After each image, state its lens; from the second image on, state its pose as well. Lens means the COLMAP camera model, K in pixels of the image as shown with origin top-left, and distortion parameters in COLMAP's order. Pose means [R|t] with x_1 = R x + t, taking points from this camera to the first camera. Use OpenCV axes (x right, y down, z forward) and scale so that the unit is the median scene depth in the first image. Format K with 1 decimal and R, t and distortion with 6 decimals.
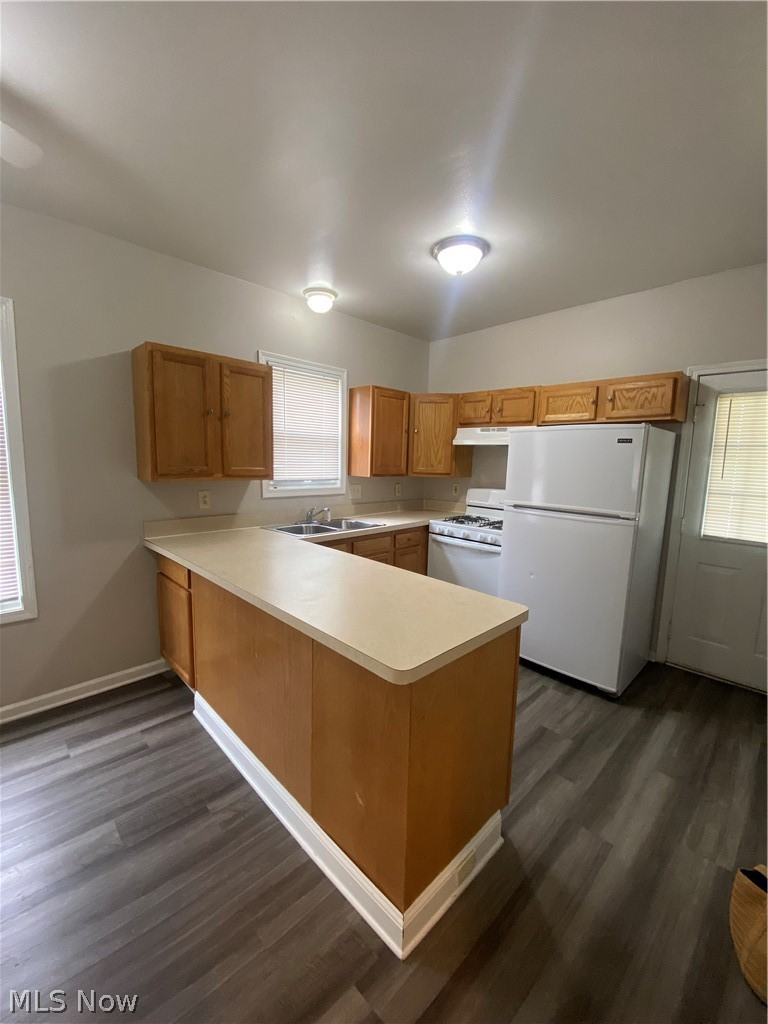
lens RADIAL K [[413.8, 0, 384.7], [0, 413.8, 511.1], [0, 0, 1]] dist [0.021517, -0.020429]
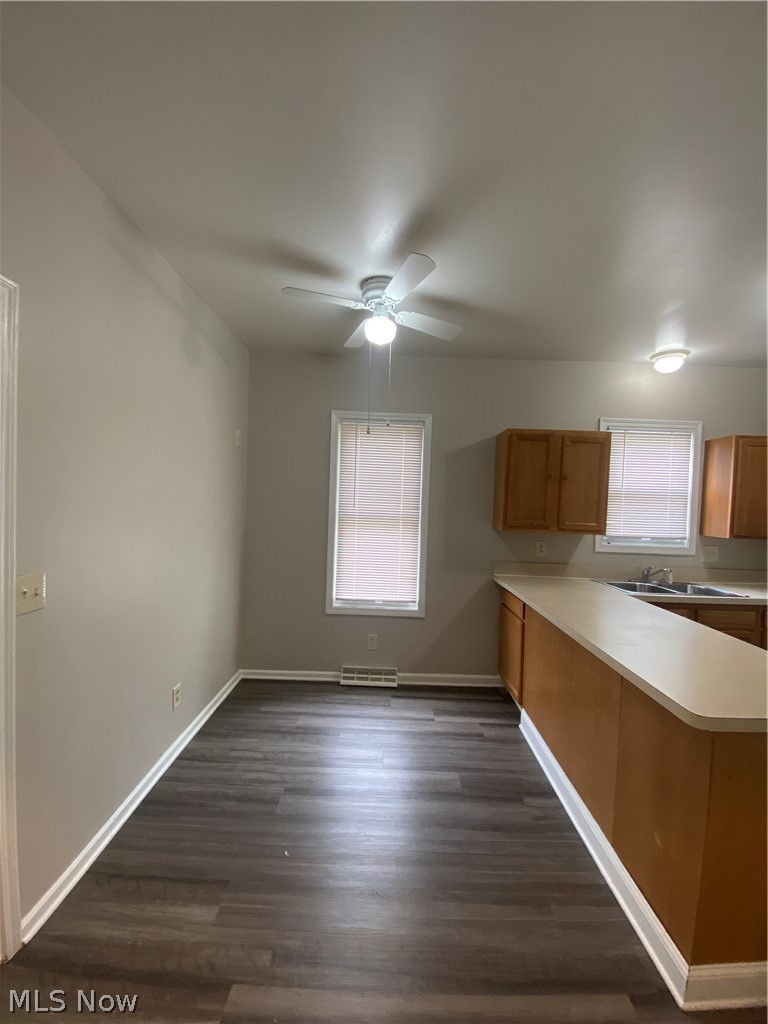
lens RADIAL K [[413.8, 0, 384.7], [0, 413.8, 511.1], [0, 0, 1]] dist [0.021517, -0.020429]
pose [[0.708380, 0.018123, -0.705598, 0.084405], [-0.106233, 0.991020, -0.081198, 0.010328], [0.697791, 0.132477, 0.703945, -0.162958]]
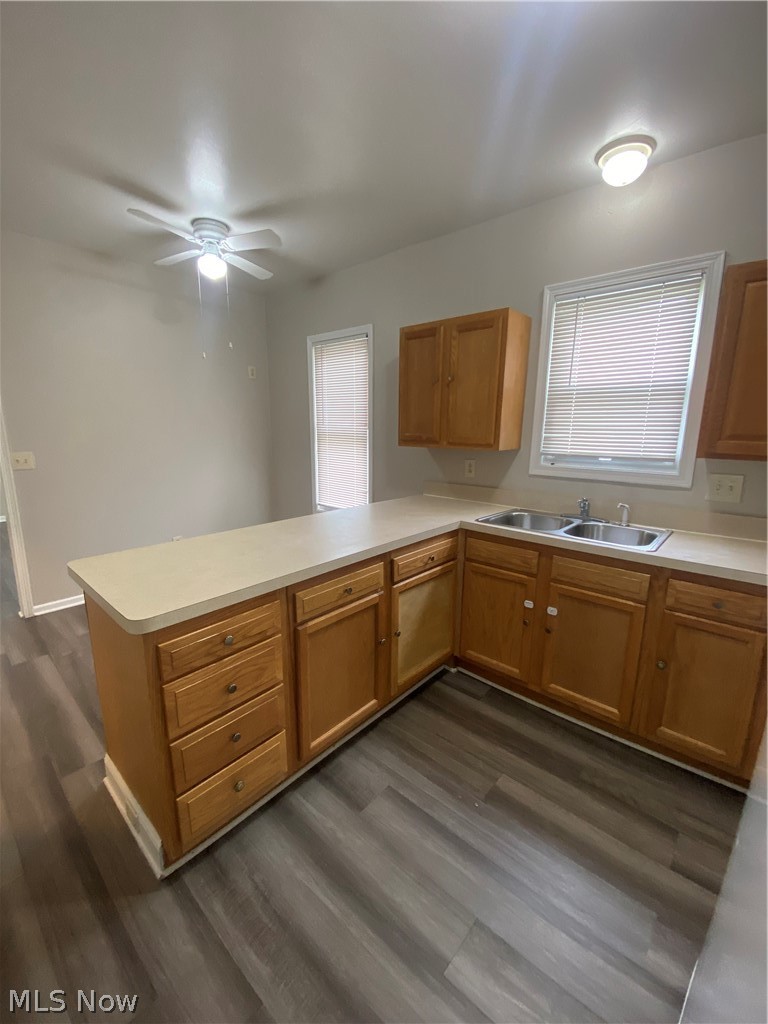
lens RADIAL K [[413.8, 0, 384.7], [0, 413.8, 511.1], [0, 0, 1]] dist [0.021517, -0.020429]
pose [[0.069453, 0.185189, -0.980246, 0.554878], [-0.126141, 0.976362, 0.175518, -0.075815], [0.989578, 0.111459, 0.091171, 0.718433]]
